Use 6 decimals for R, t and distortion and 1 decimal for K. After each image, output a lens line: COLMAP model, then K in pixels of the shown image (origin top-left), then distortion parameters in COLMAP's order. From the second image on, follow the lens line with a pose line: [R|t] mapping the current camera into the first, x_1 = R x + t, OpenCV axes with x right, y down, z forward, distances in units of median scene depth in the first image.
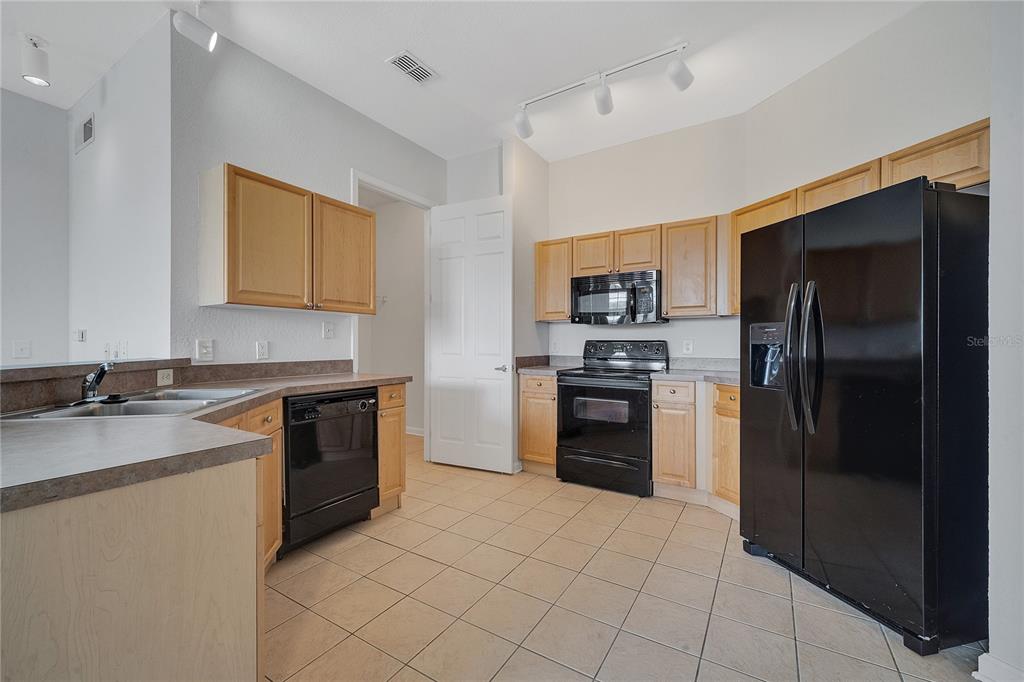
lens RADIAL K [[421.5, 0, 508.0], [0, 421.5, 343.2], [0, 0, 1]] dist [0.004770, -0.000572]
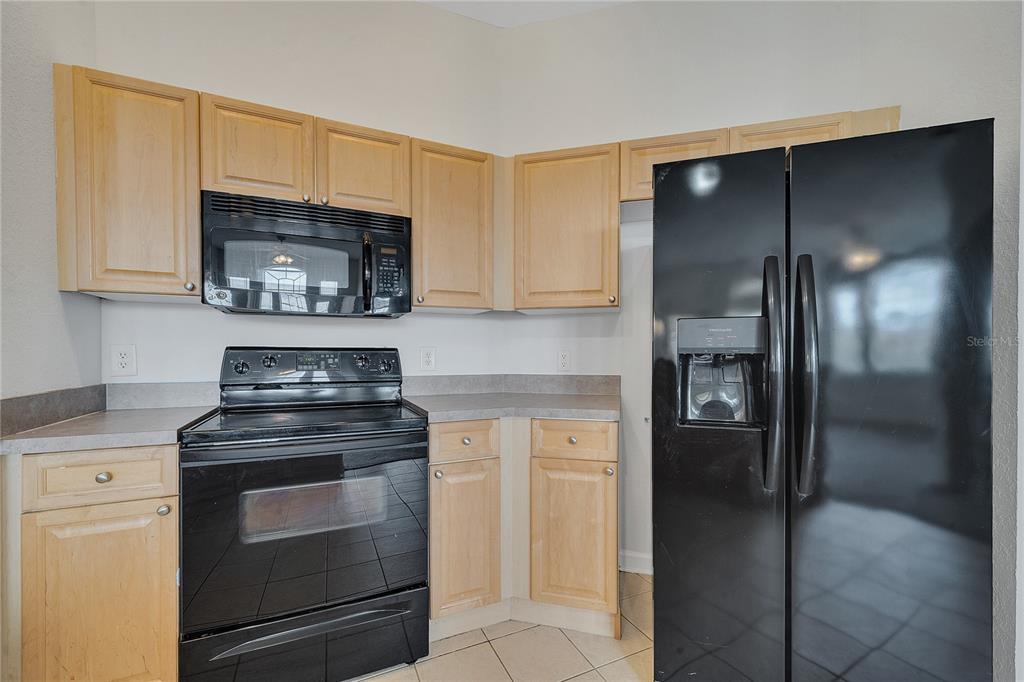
lens RADIAL K [[421.5, 0, 523.8], [0, 421.5, 358.5], [0, 0, 1]] dist [0.004770, -0.000572]
pose [[0.559856, -0.006829, 0.828562, -0.013097], [0.008478, 0.999961, 0.002513, 0.007314], [-0.828547, 0.005618, 0.559892, 0.515112]]
